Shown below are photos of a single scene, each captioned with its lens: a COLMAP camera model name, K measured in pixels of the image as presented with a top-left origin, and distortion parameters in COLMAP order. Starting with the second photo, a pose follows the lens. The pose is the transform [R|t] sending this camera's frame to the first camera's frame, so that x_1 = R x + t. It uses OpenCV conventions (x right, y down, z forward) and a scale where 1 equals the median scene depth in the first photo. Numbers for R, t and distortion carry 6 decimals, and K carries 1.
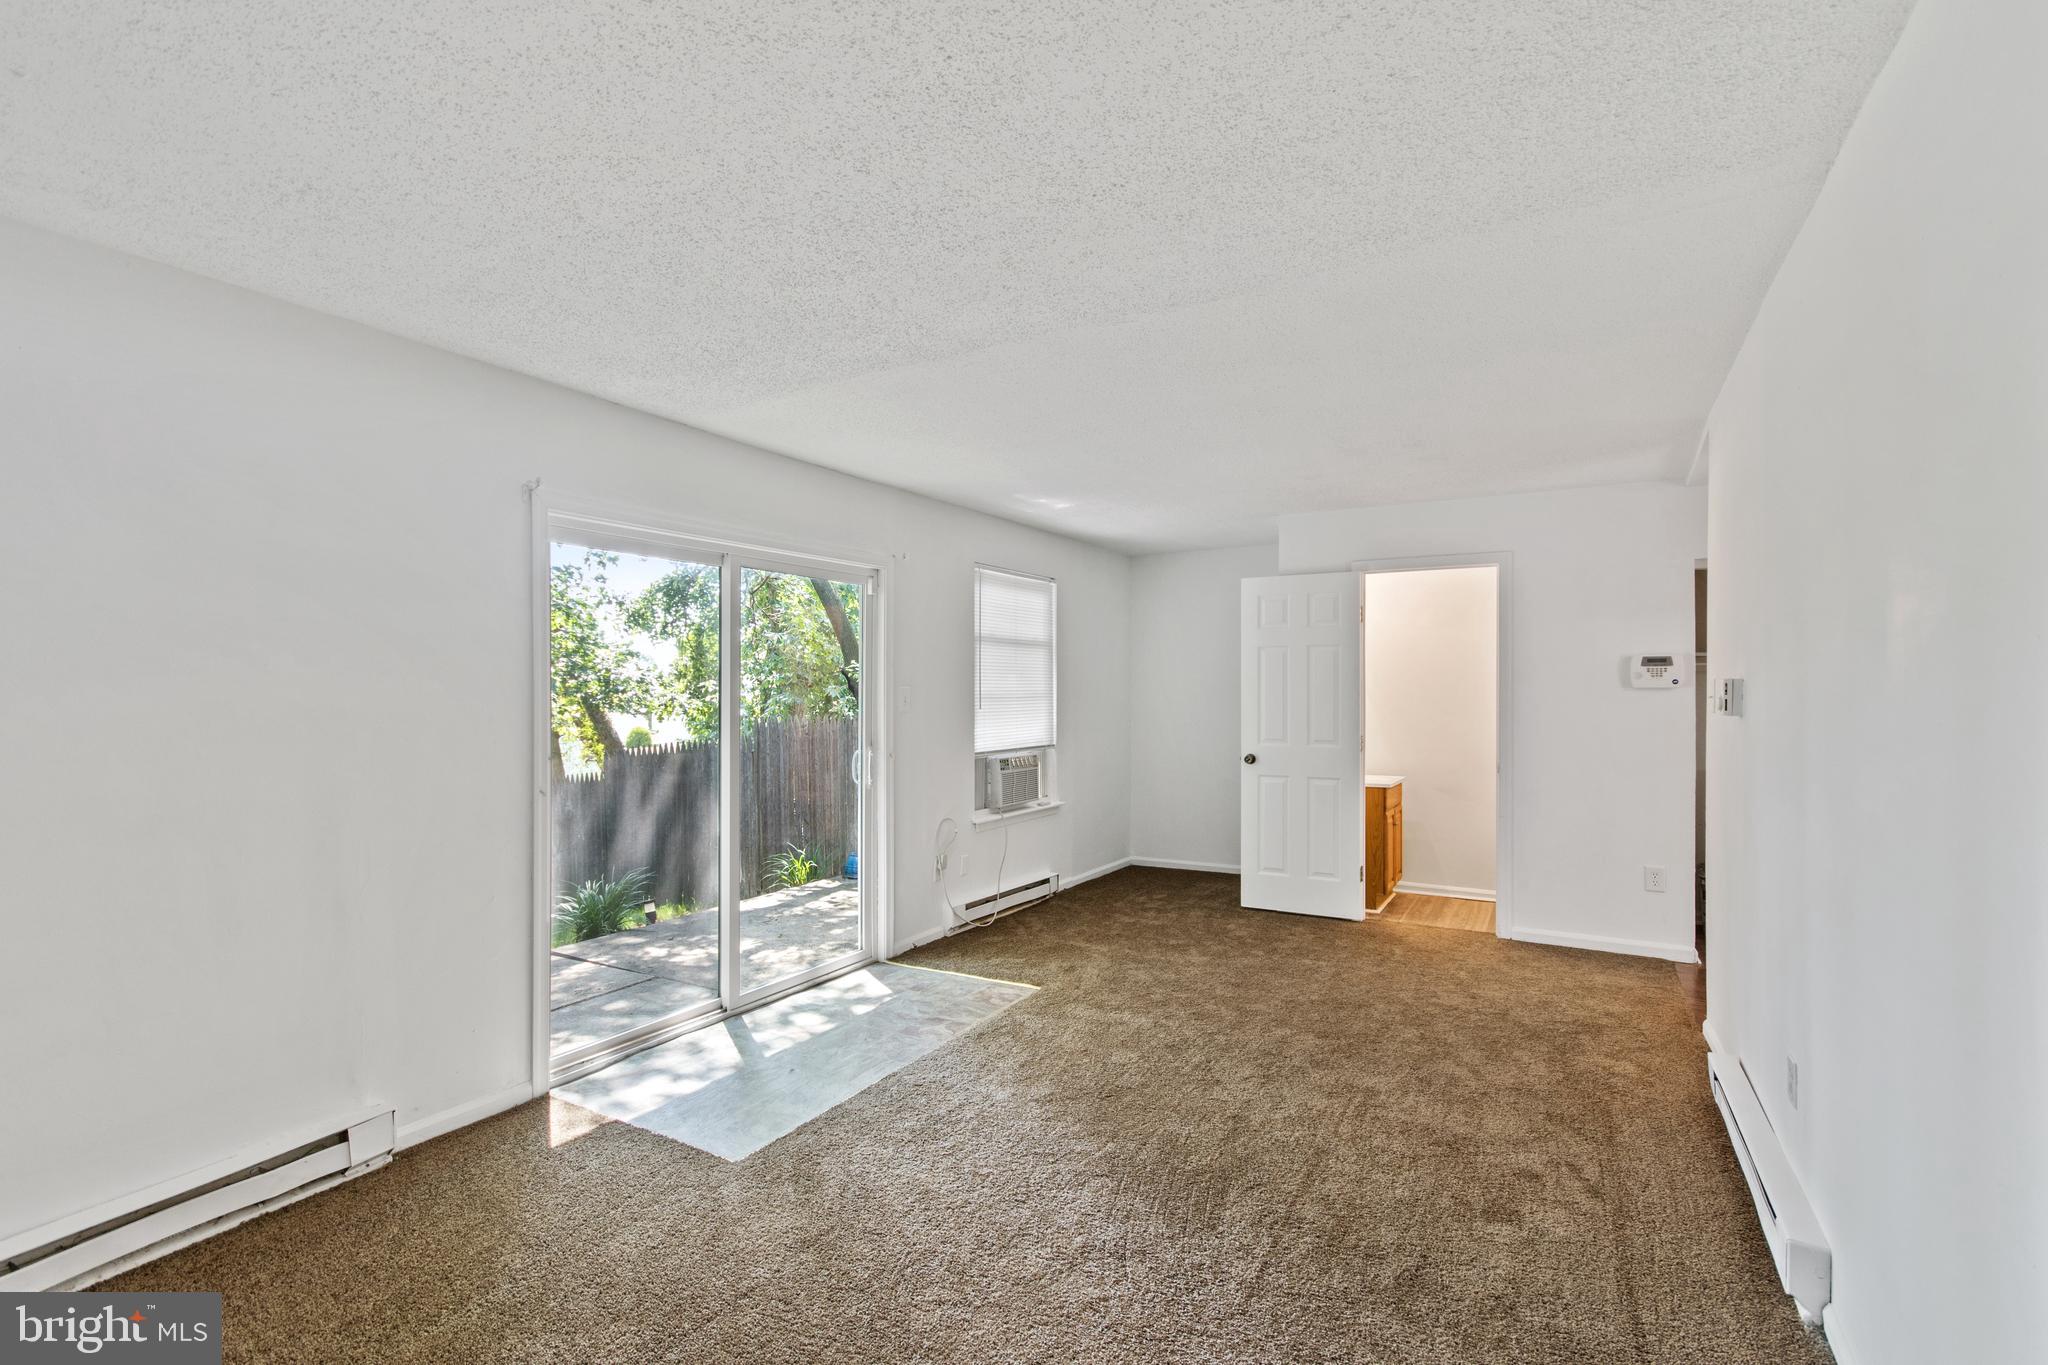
lens RADIAL K [[915.0, 0, 1035.5], [0, 915.0, 702.9], [0, 0, 1]] dist [-0.002622, 0.000377]
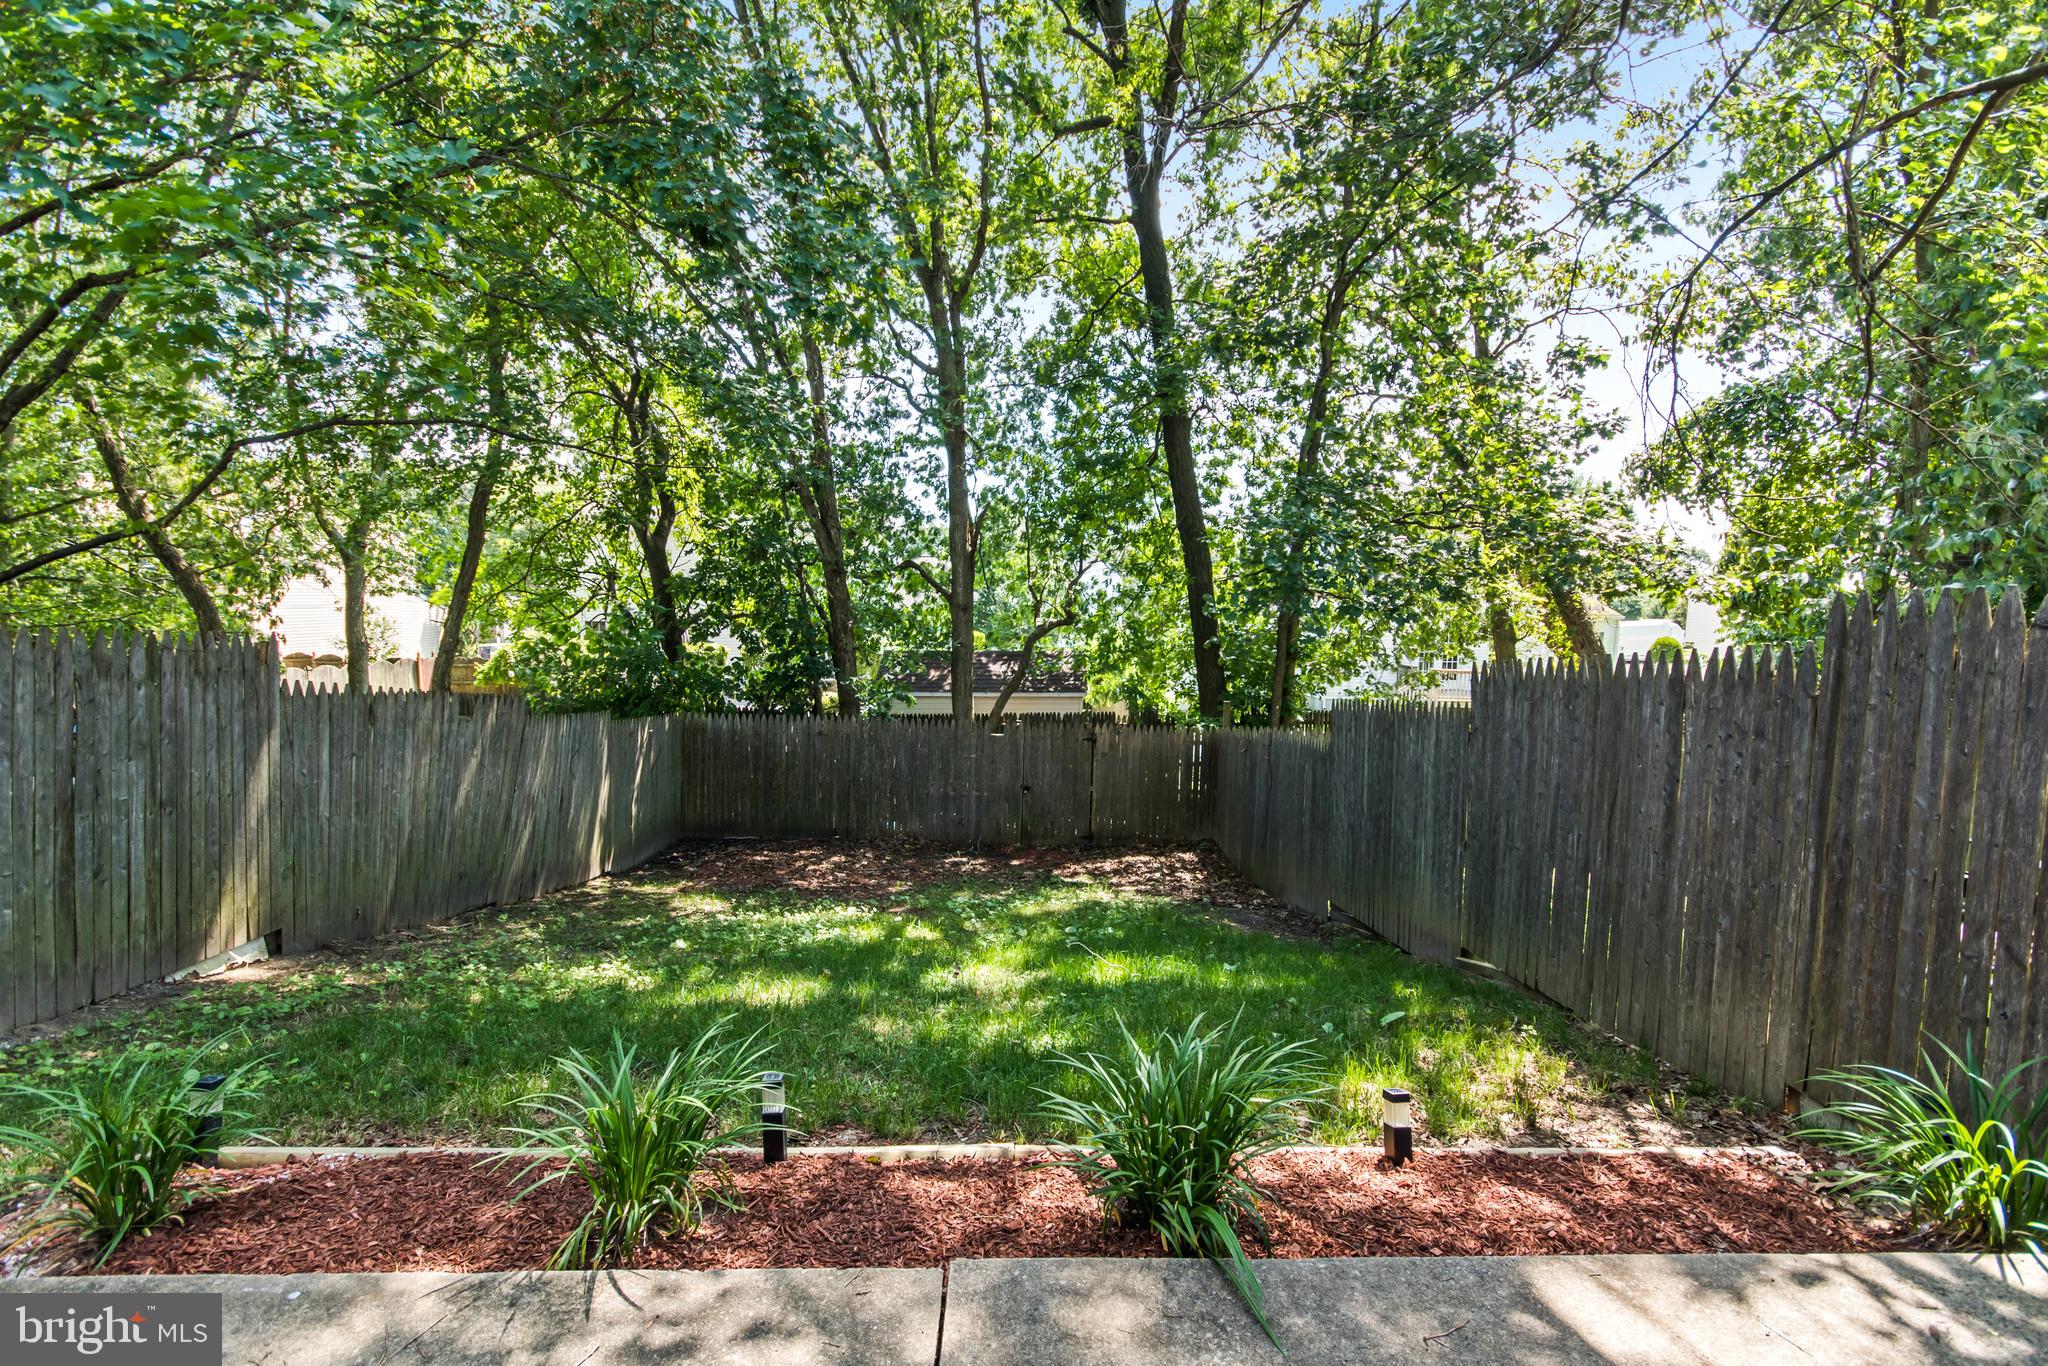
lens RADIAL K [[915.0, 0, 1035.5], [0, 915.0, 703.4], [0, 0, 1]] dist [-0.002622, 0.000377]
pose [[0.508687, 0.105325, -0.854485, -0.100902], [-0.018565, 0.993600, 0.111420, 0.014405], [0.860751, -0.040814, 0.507387, 0.350981]]
